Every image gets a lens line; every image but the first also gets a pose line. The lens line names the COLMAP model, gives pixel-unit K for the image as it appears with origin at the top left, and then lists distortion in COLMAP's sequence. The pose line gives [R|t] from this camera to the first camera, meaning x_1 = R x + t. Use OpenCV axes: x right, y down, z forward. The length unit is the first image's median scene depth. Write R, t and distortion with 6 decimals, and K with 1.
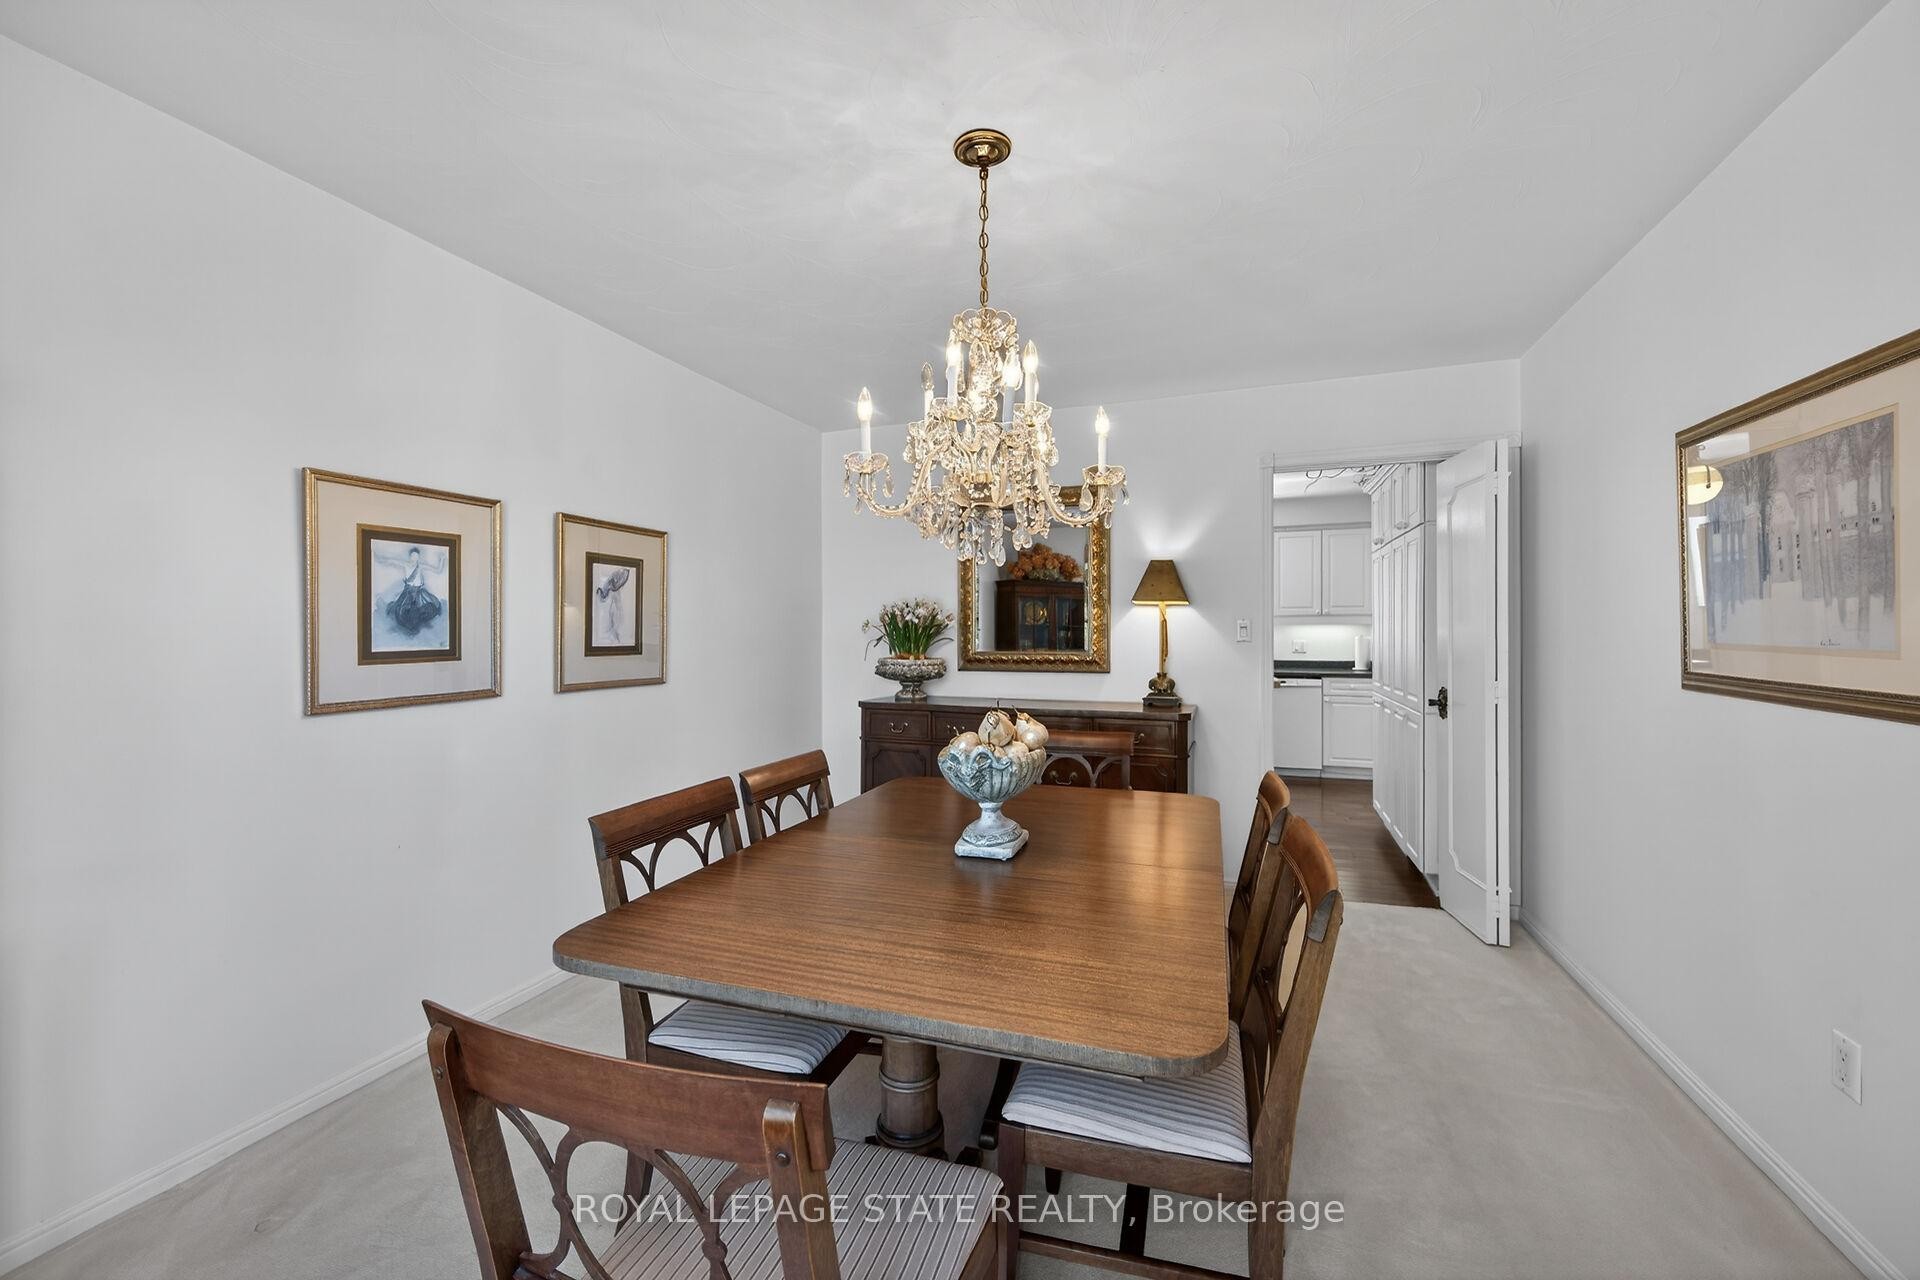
lens RADIAL K [[757.8, 0, 951.2], [0, 757.8, 631.3], [0, 0, 1]] dist [0.020936, 0.000009]
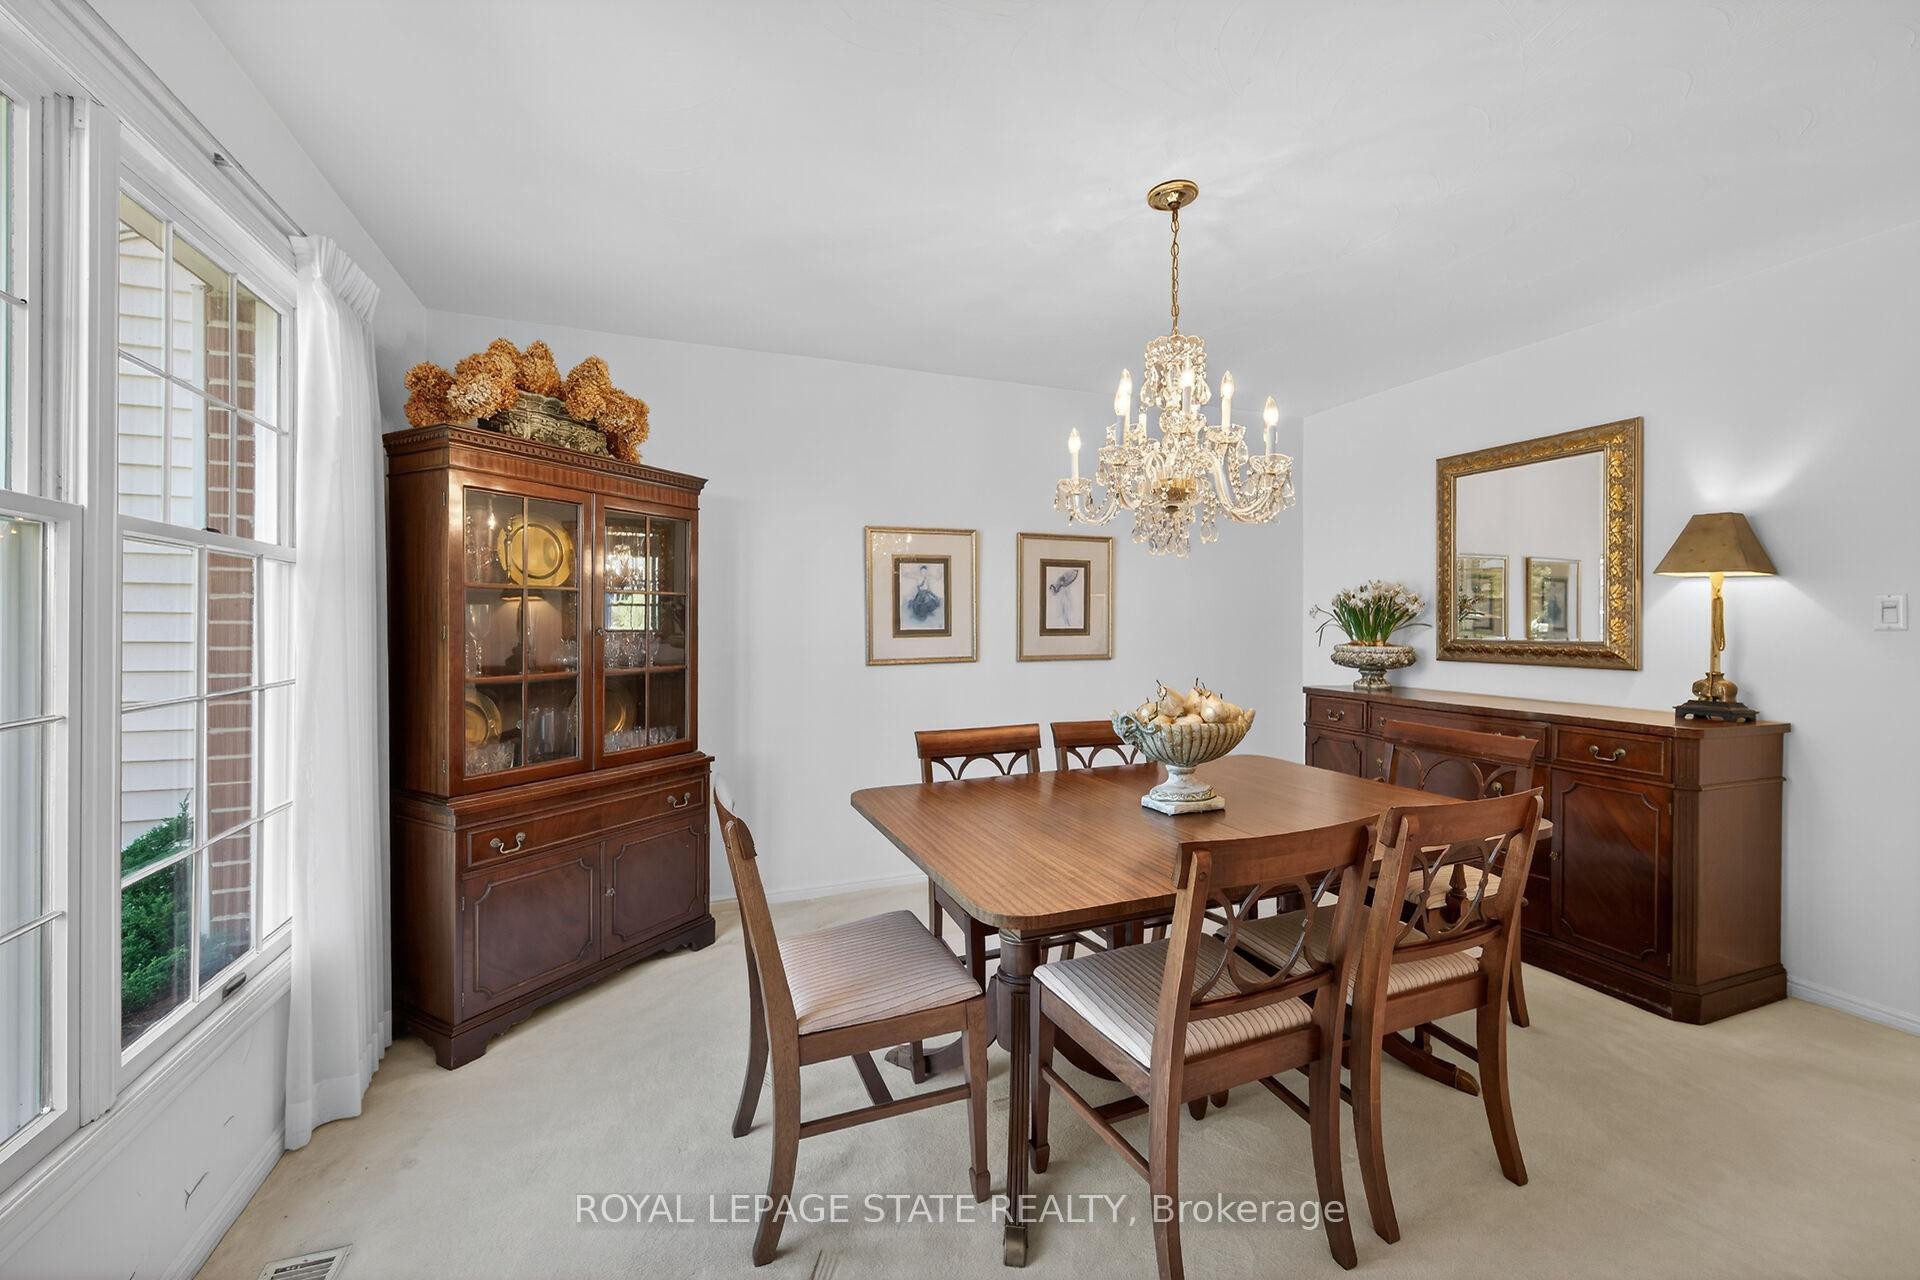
lens RADIAL K [[789.4, 0, 980.3], [0, 789.4, 613.4], [0, 0, 1]] dist [-0.001112, 0.000110]
pose [[0.651456, -0.008264, -0.758641, 0.526141], [0.003665, 0.999963, -0.007746, 0.003339], [0.758677, 0.002265, 0.651463, 0.004189]]
